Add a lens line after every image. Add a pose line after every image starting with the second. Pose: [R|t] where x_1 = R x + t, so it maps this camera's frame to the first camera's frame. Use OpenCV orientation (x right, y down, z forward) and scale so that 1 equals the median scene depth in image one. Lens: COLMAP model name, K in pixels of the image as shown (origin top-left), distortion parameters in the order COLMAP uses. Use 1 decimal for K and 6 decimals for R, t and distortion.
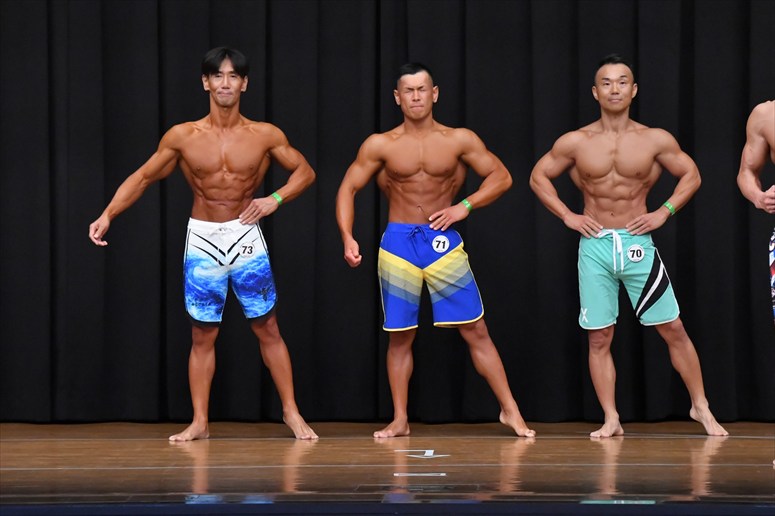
lens RADIAL K [[5024.0, 0, 380.5], [0, 5024.0, 262.5], [0, 0, 1]] dist [1.736834, 0.000000]
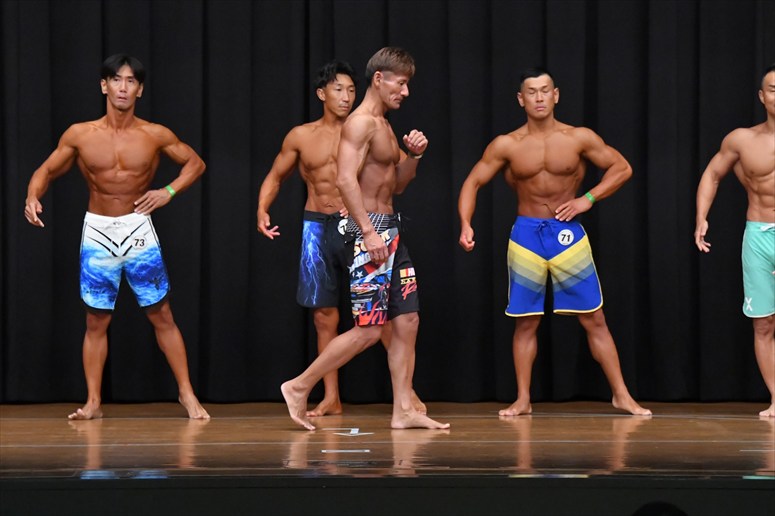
lens RADIAL K [[4560.8, 0, 384.6], [0, 4560.8, 280.6], [0, 0, 1]] dist [1.397586, 0.000000]
pose [[0.992982, -0.003728, -0.118211, 0.130908], [0.004324, 0.999979, 0.004789, 0.001397], [0.118191, -0.005266, 0.992977, 0.041618]]
